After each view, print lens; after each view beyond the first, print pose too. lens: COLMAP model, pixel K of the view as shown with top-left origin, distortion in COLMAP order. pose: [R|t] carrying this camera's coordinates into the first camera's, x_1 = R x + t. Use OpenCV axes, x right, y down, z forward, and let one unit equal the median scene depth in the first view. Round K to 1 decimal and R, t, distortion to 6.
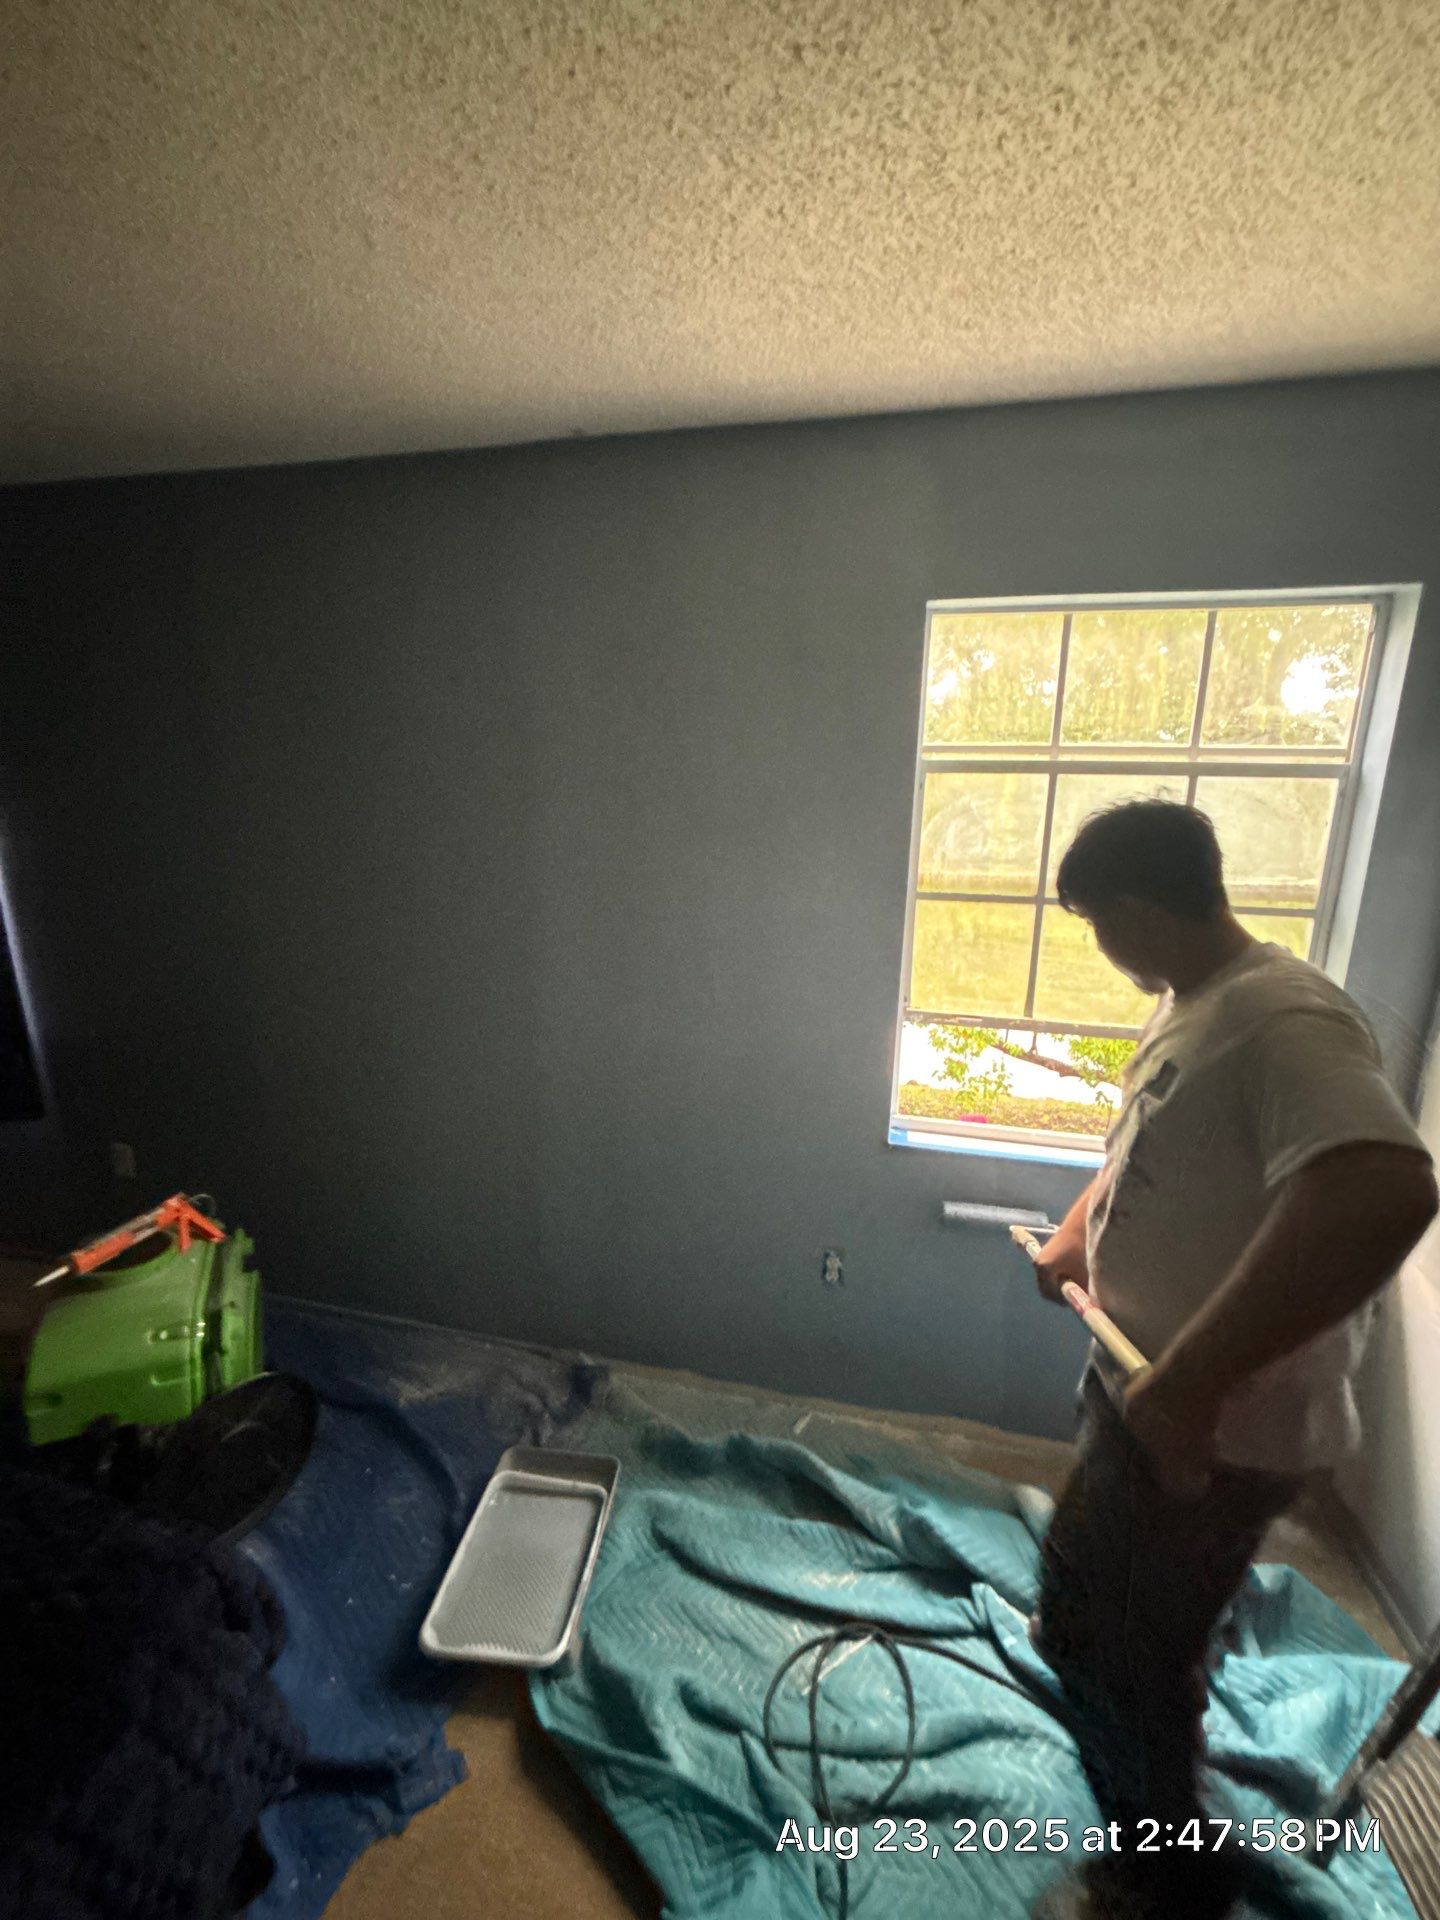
lens RADIAL K [[758.5, 0, 729.6], [0, 758.5, 962.7], [0, 0, 1]] dist [-0.002485, -0.000143]
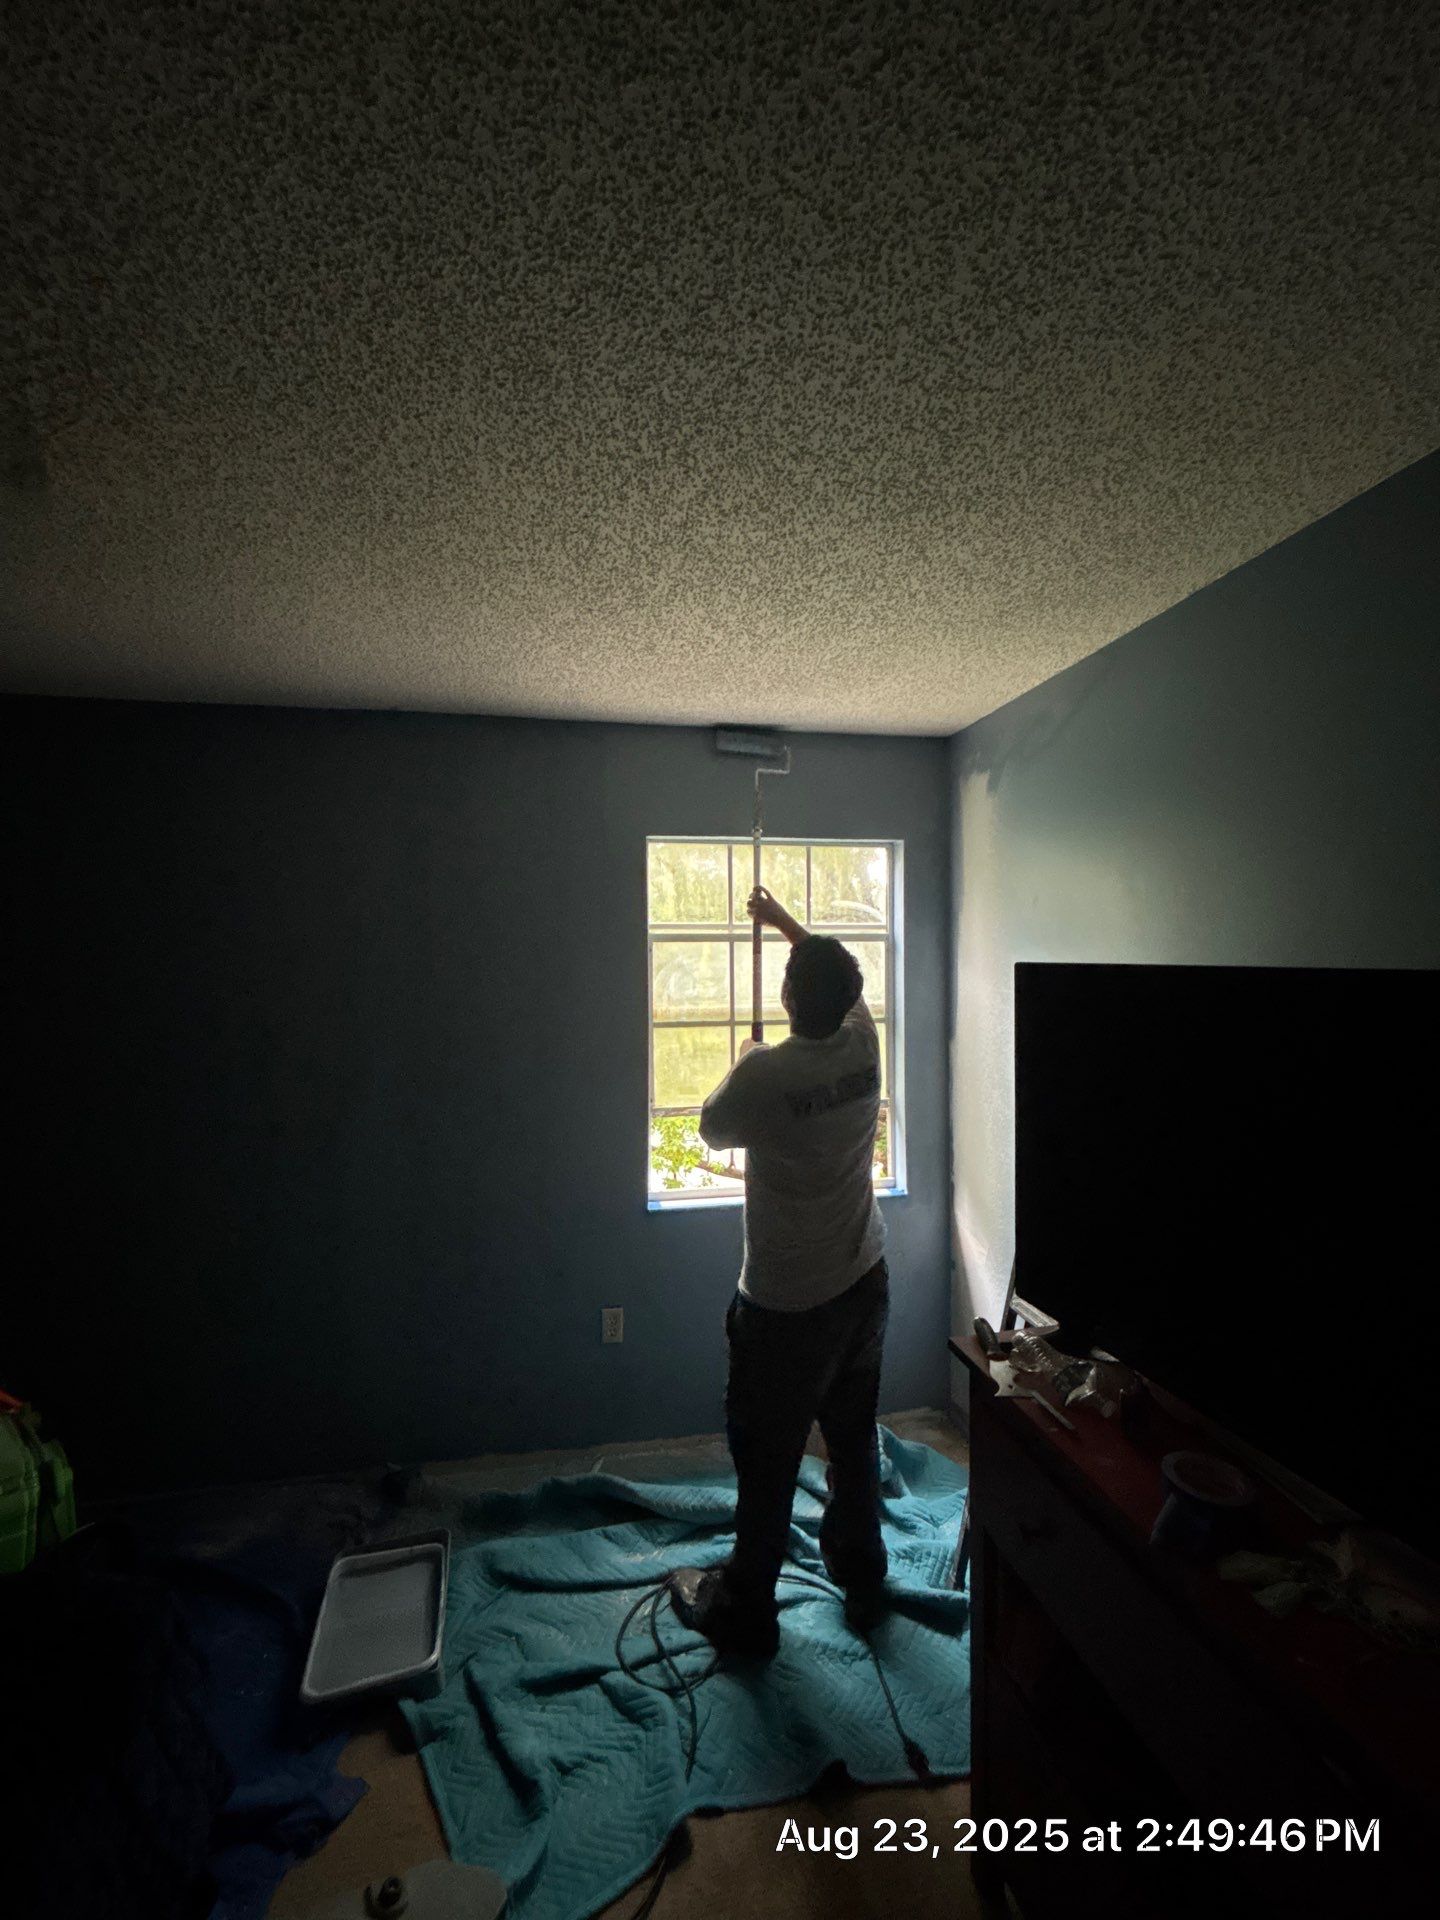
lens RADIAL K [[758.5, 0, 729.6], [0, 758.5, 962.7], [0, 0, 1]] dist [-0.002485, -0.000143]
pose [[0.916652, -0.027427, 0.398744, -0.196354], [0.108174, 0.977434, -0.181444, 0.074318], [-0.384769, 0.209455, 0.898933, -0.383472]]
